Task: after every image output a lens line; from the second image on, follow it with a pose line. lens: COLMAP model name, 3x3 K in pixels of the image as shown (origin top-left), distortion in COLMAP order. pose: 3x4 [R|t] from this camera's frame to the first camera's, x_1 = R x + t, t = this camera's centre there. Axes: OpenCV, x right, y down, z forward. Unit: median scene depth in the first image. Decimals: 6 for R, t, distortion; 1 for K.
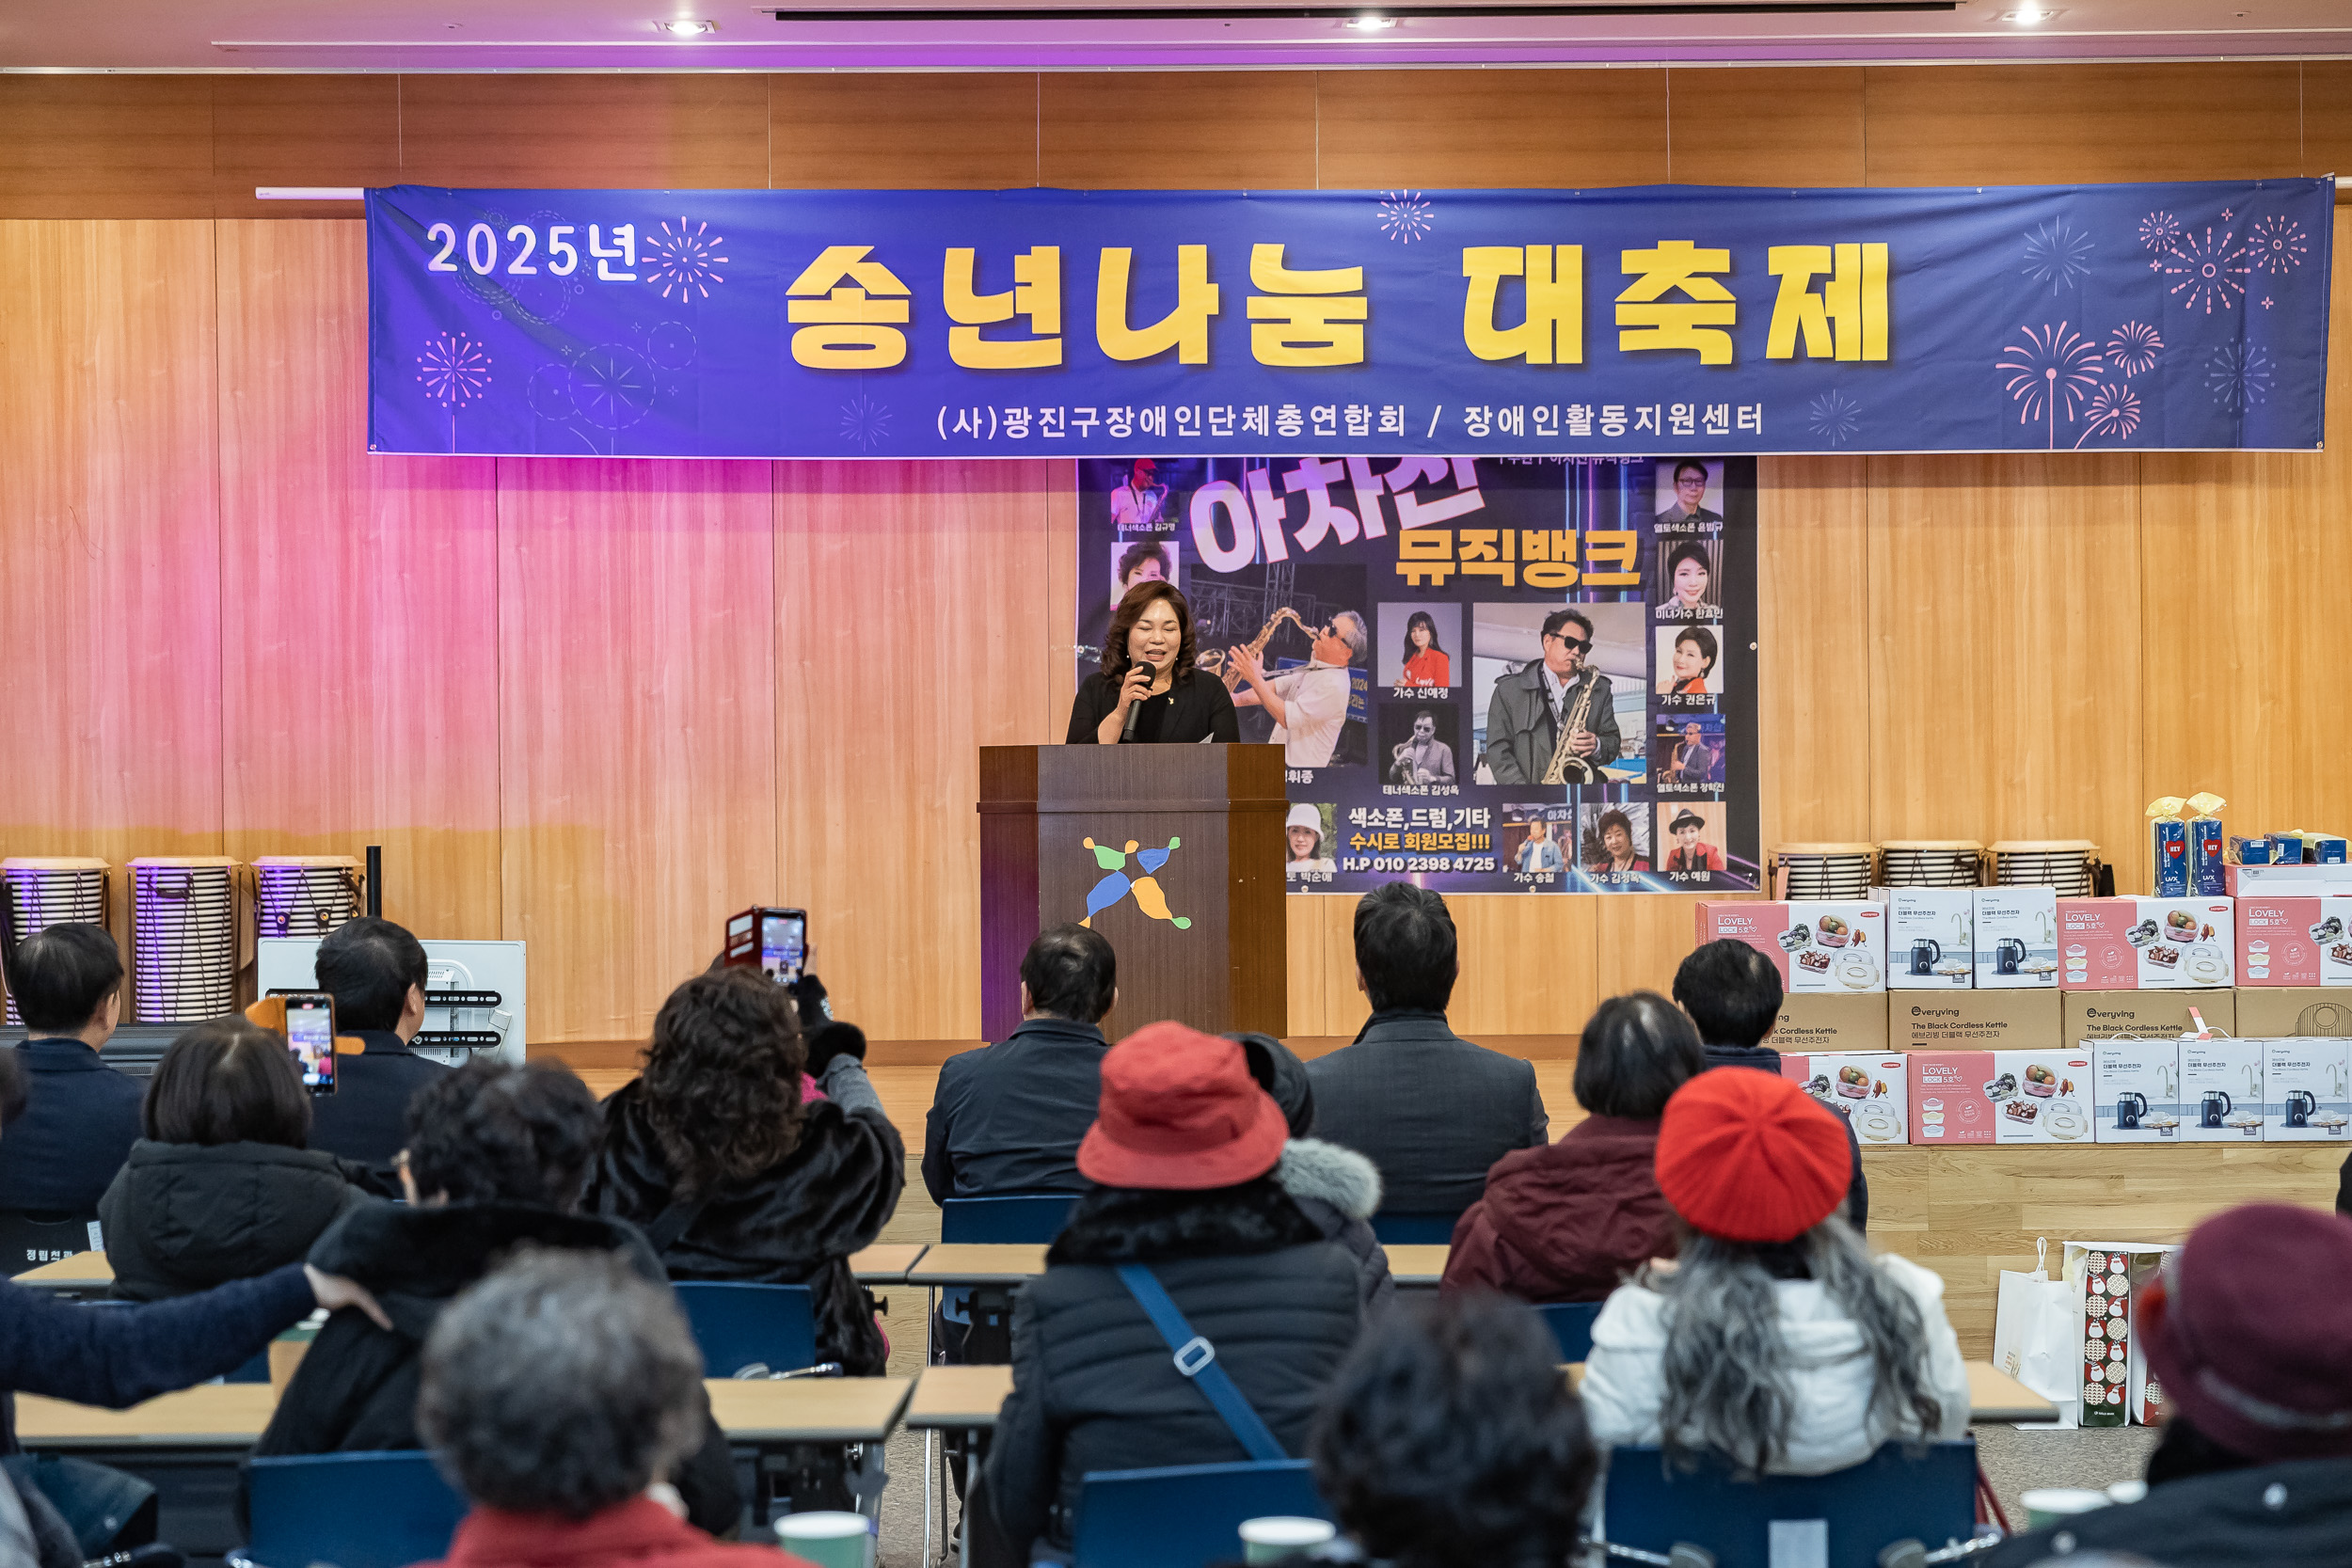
lens RADIAL K [[4571.0, 0, 1171.1], [0, 4571.0, 978.7], [0, 0, 1]] dist [-0.051890, 0.280131]
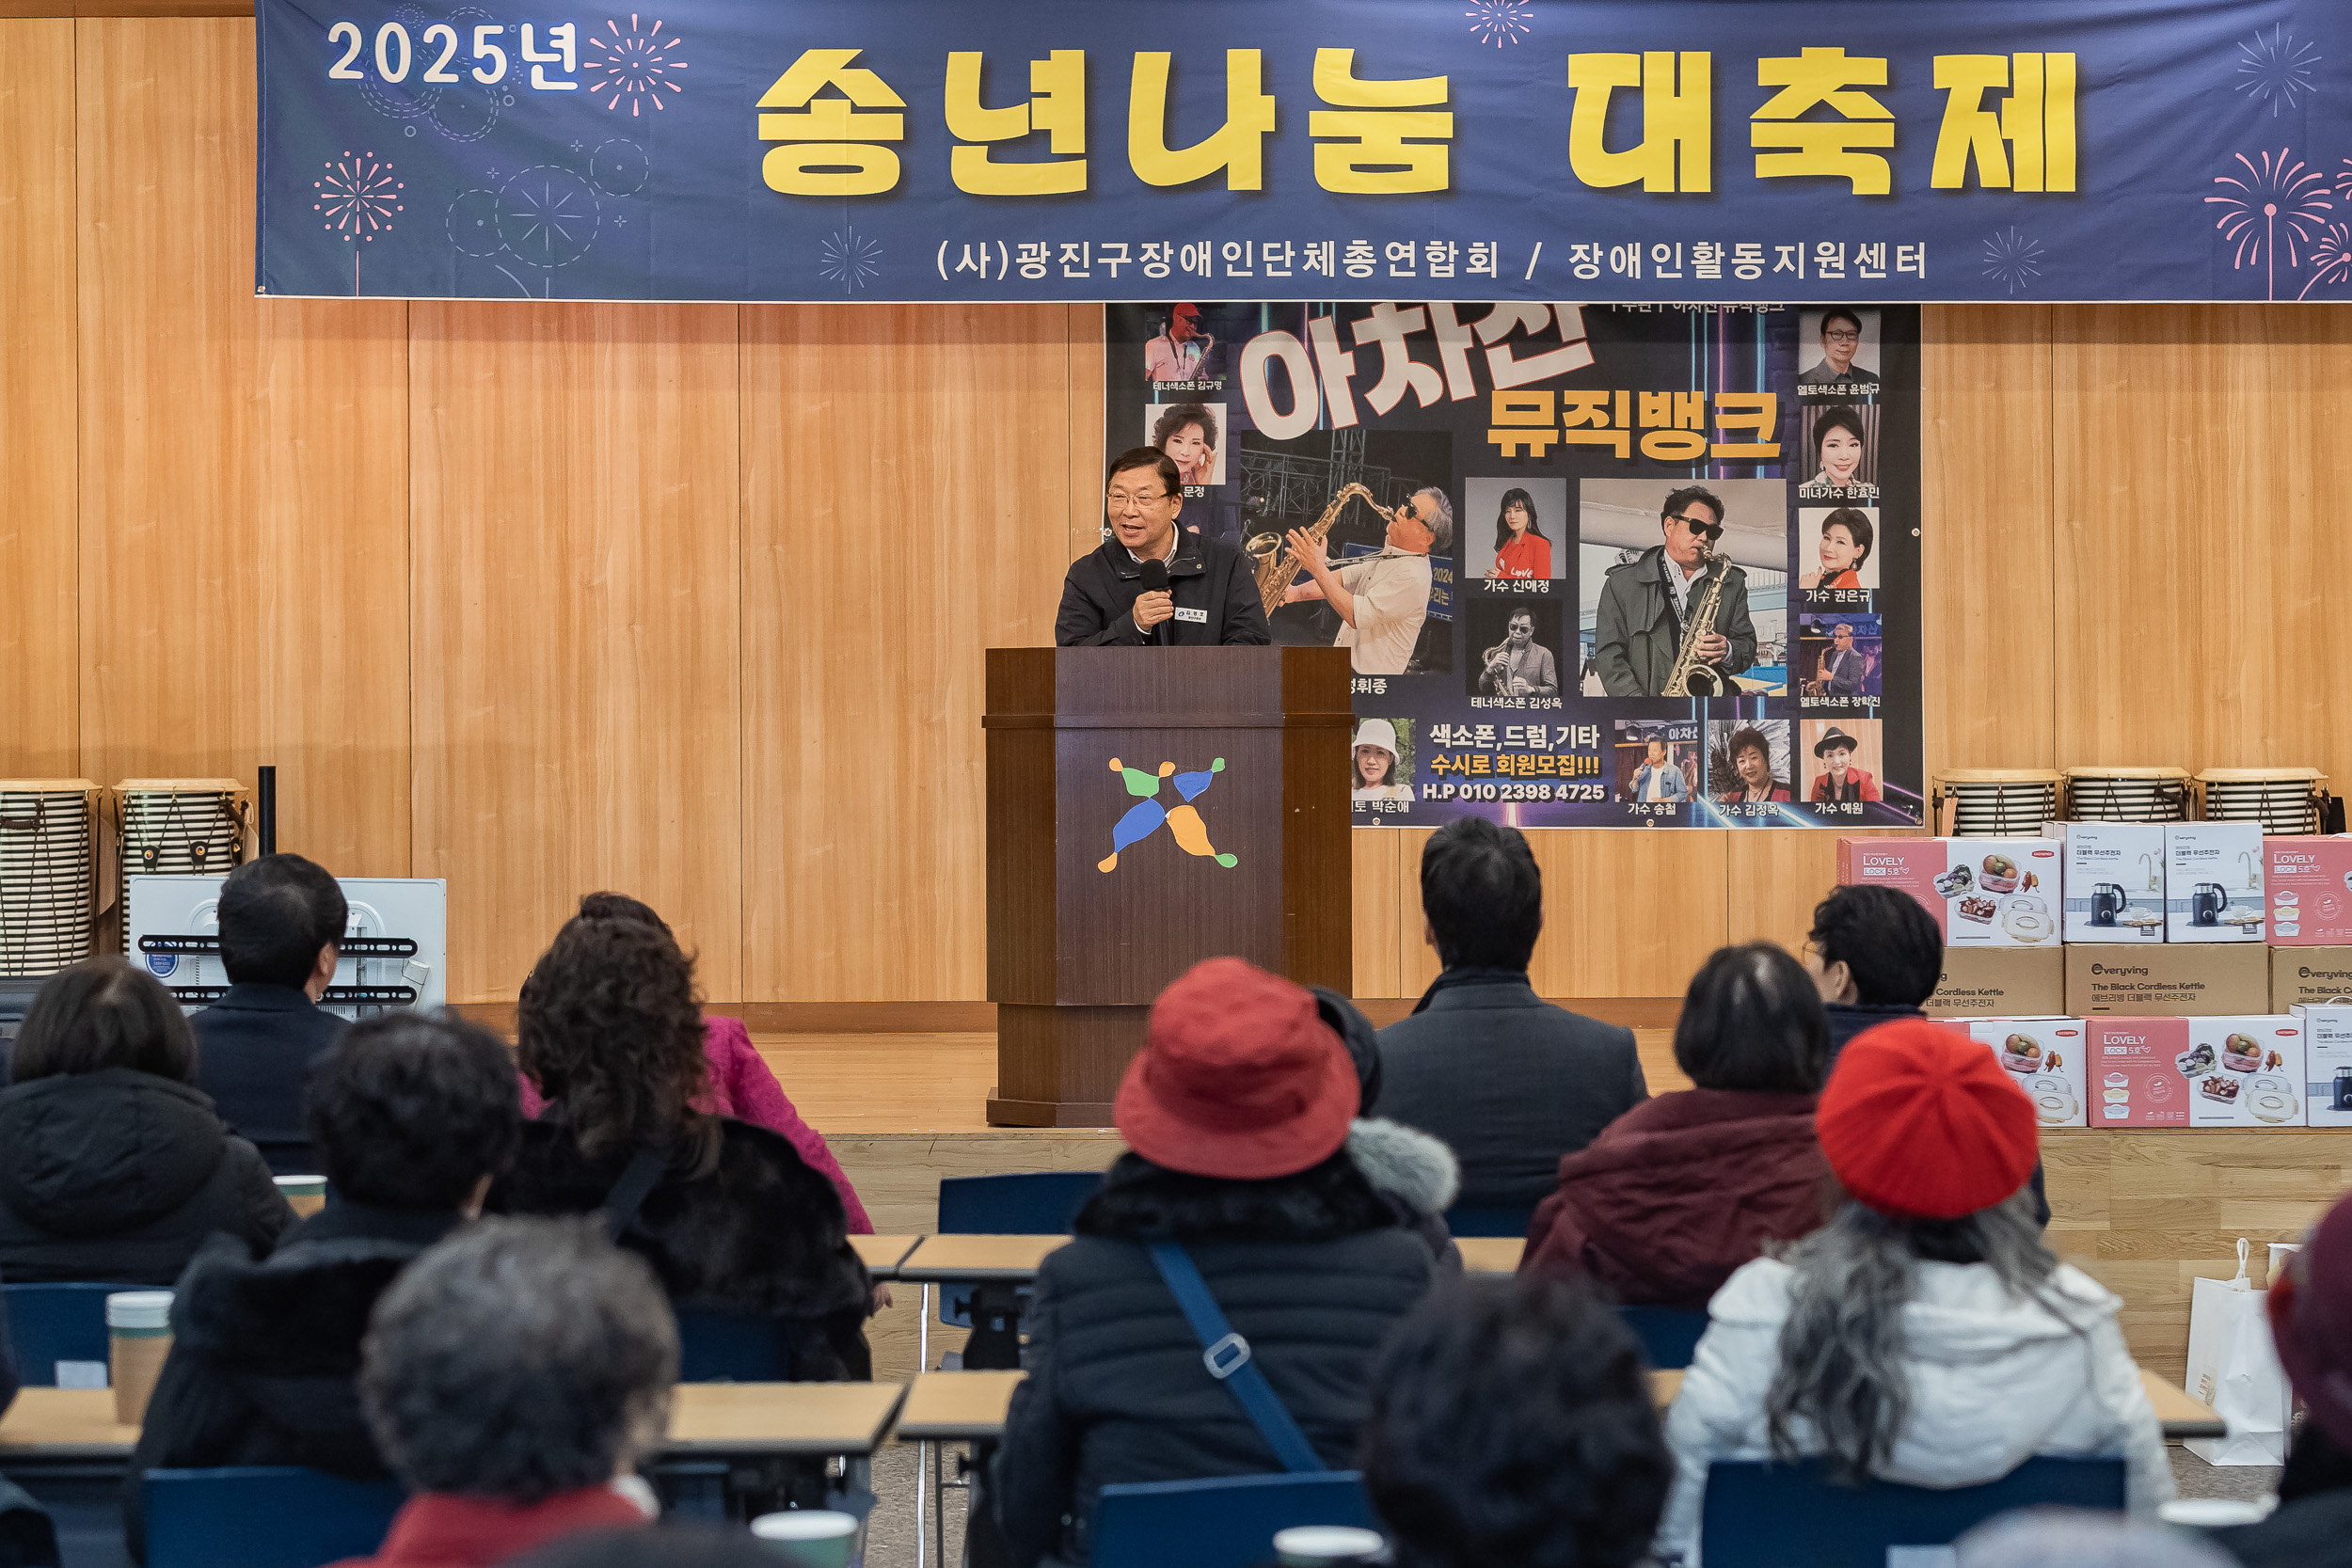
lens RADIAL K [[5622.7, 0, 1232.6], [0, 5622.7, 983.2], [0, 0, 1]] dist [-0.202537, 0.739854]
pose [[0.999991, 0.003750, 0.002102, 0.001080], [-0.003768, 0.999952, 0.009039, 0.000652], [-0.002068, -0.009047, 0.999957, -0.021972]]
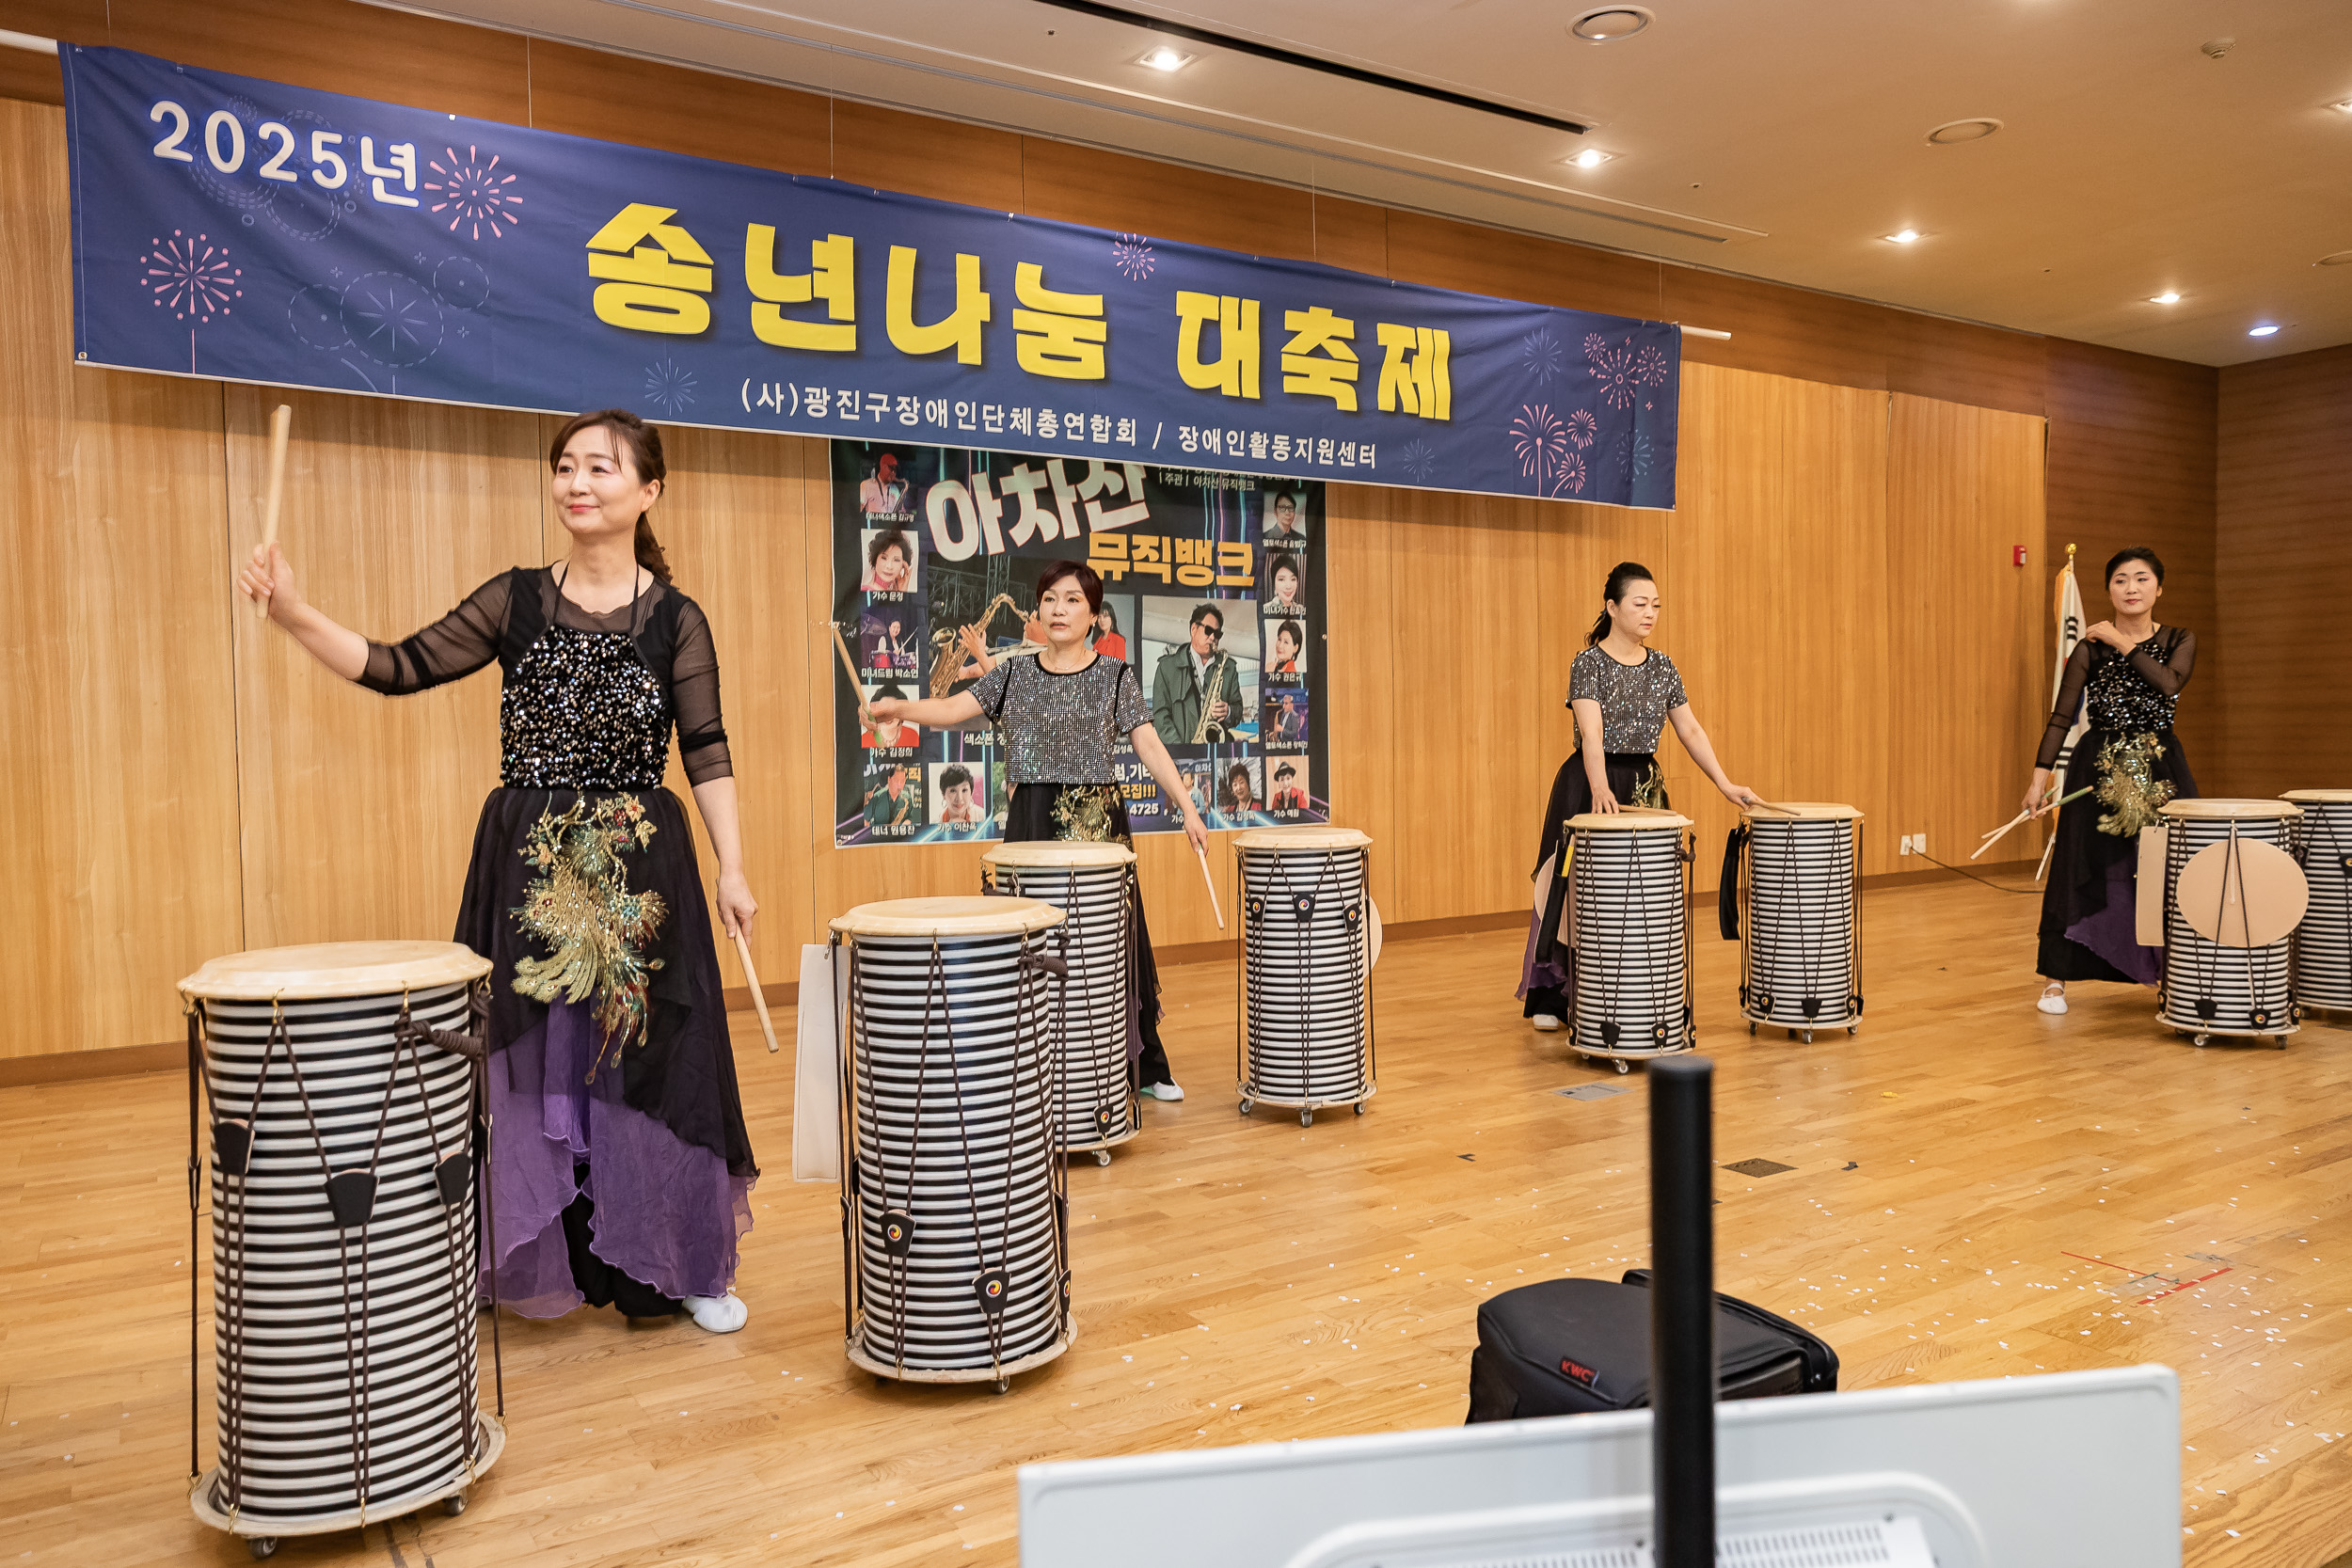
lens RADIAL K [[1656.0, 0, 1191.2], [0, 1656.0, 815.5], [0, 0, 1]] dist [-0.042396, 0.038817]
pose [[0.851310, -0.031909, 0.523691, -0.157020], [0.032112, 0.999446, 0.008695, -0.026982], [-0.523679, 0.009415, 0.851864, 0.618402]]
